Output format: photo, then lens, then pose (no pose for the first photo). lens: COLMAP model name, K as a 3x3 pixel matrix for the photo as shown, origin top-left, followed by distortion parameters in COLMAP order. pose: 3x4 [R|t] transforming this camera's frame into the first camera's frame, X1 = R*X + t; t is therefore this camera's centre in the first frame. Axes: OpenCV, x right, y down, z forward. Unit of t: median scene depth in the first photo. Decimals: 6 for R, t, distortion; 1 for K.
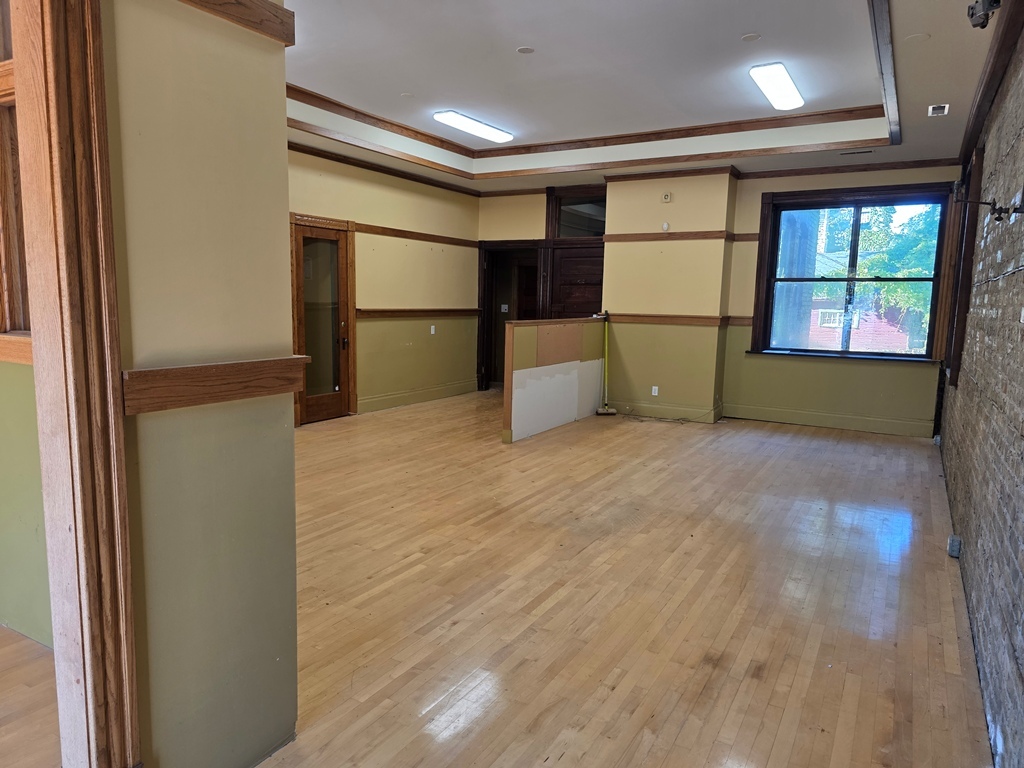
lens RADIAL K [[692.5, 0, 506.1], [0, 692.5, 391.6], [0, 0, 1]] dist [0.025443, -0.035072]
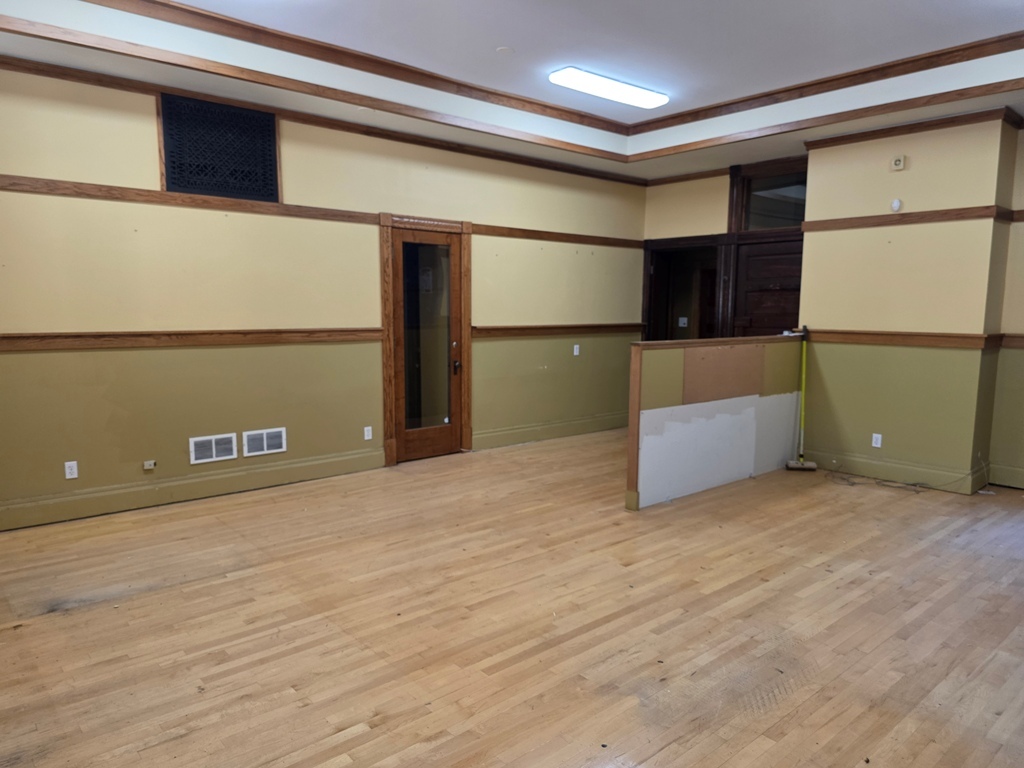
lens RADIAL K [[692.5, 0, 503.7], [0, 692.5, 387.4], [0, 0, 1]] dist [0.025443, -0.035072]
pose [[0.942637, 0.025823, -0.332821, 0.103817], [-0.033059, 0.999324, -0.016096, -0.034460], [0.332180, 0.026175, 0.942853, 0.238089]]
